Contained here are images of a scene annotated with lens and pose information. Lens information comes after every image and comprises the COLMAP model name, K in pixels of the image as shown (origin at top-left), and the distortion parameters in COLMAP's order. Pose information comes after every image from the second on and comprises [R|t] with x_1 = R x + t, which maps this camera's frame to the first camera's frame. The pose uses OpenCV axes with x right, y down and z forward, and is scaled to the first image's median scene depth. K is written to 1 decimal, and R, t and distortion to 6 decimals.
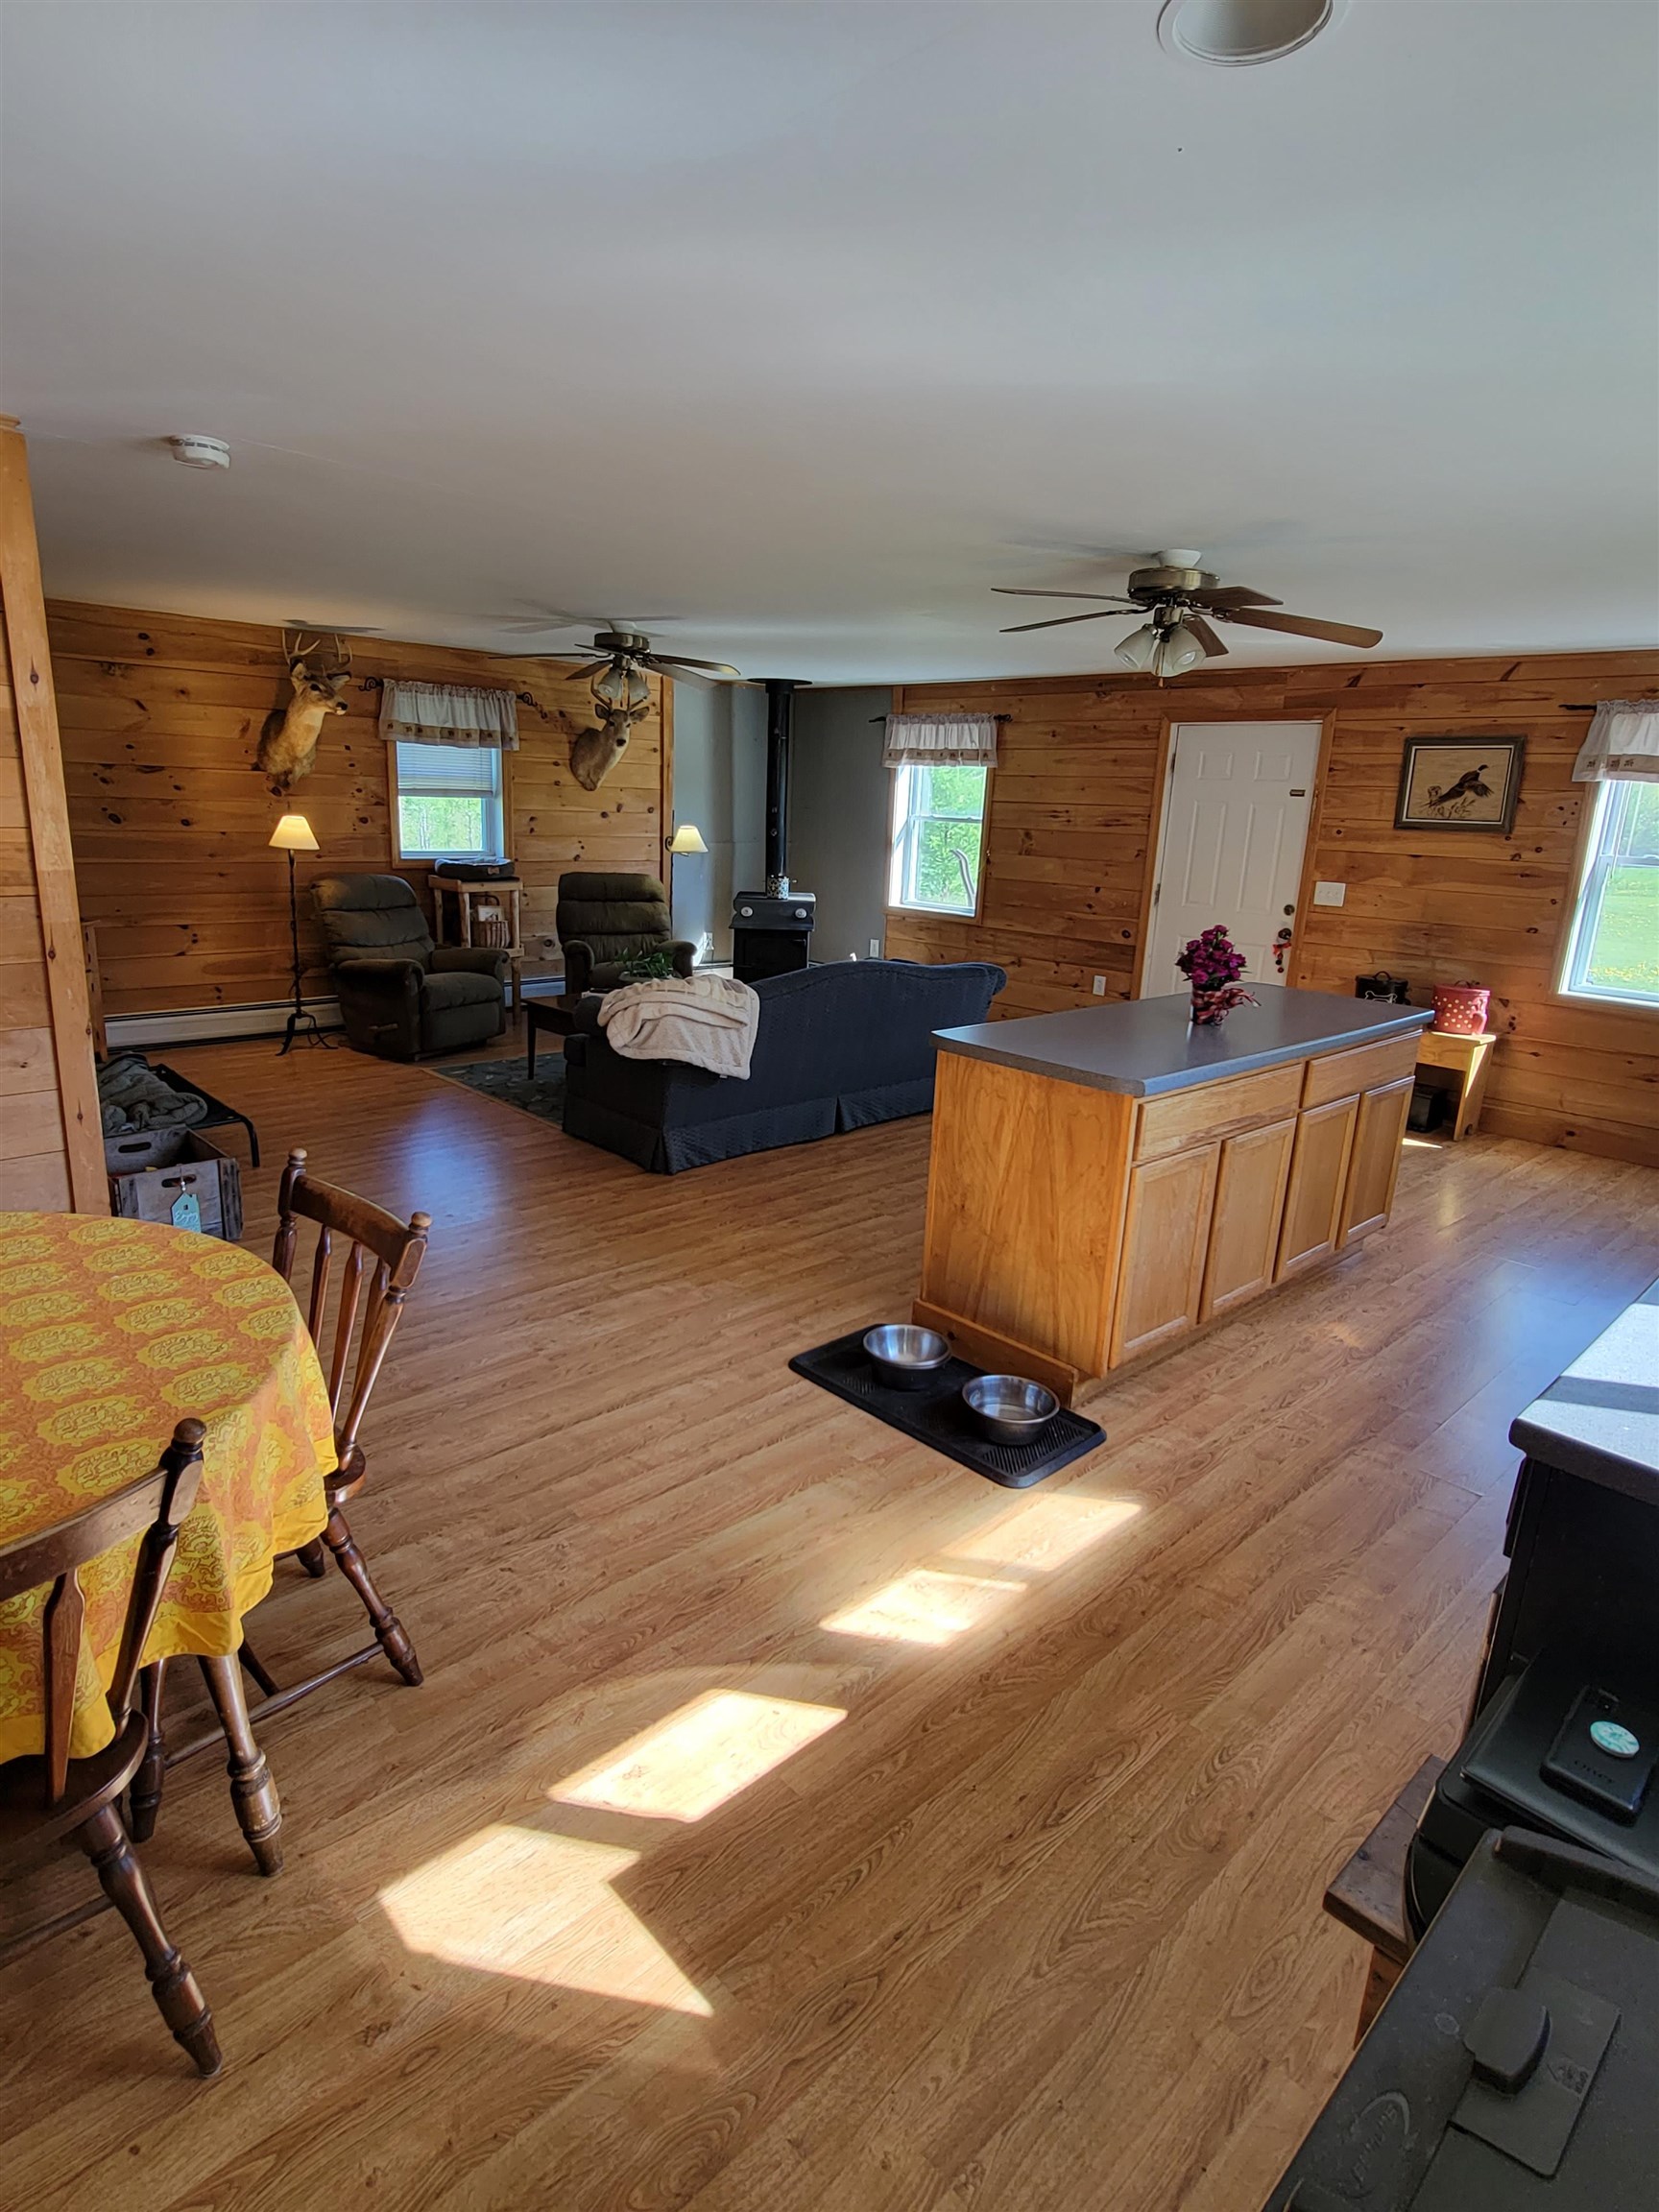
lens RADIAL K [[1171.6, 0, 829.6], [0, 1171.6, 1094.5], [0, 0, 1]] dist [0.005924, 0.000762]
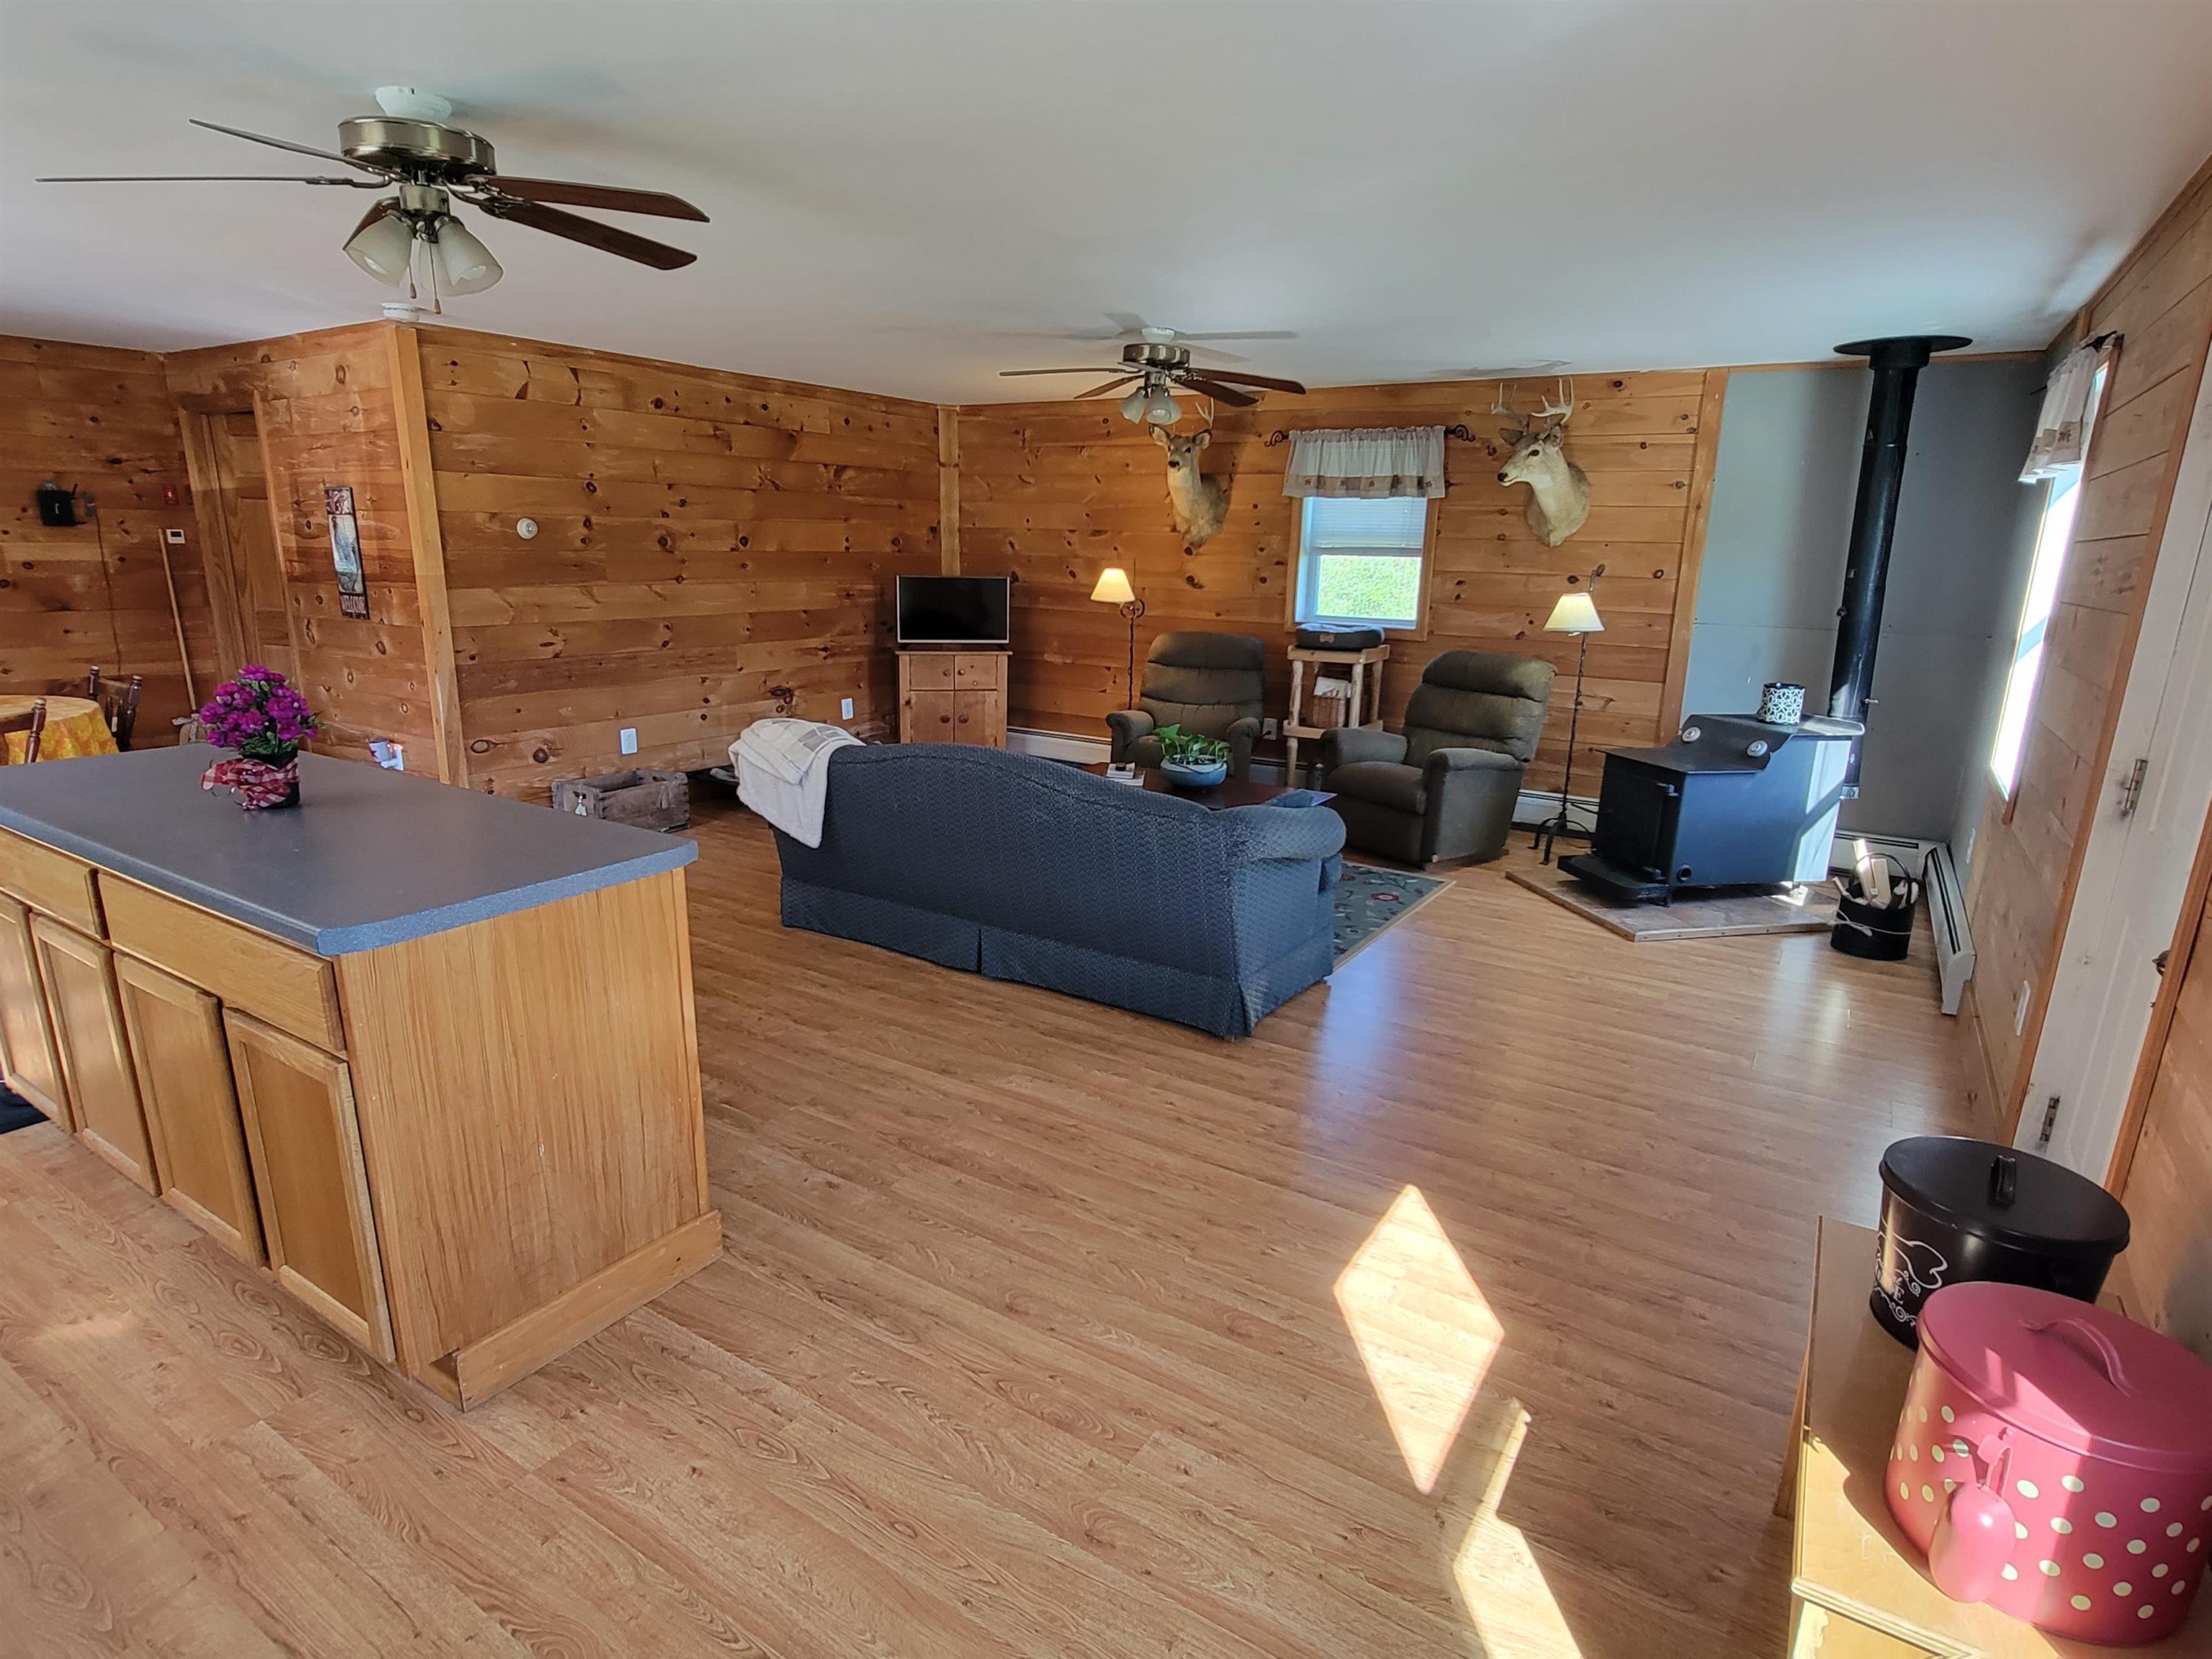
lens RADIAL K [[1171.6, 0, 1095.6], [0, 1171.6, 875.1], [0, 0, 1]] dist [0.005924, 0.000762]
pose [[0.233162, 0.238750, -0.942674, 0.681455], [-0.249225, 0.951686, 0.179389, -0.171934], [0.939959, 0.193111, 0.281399, 0.786932]]
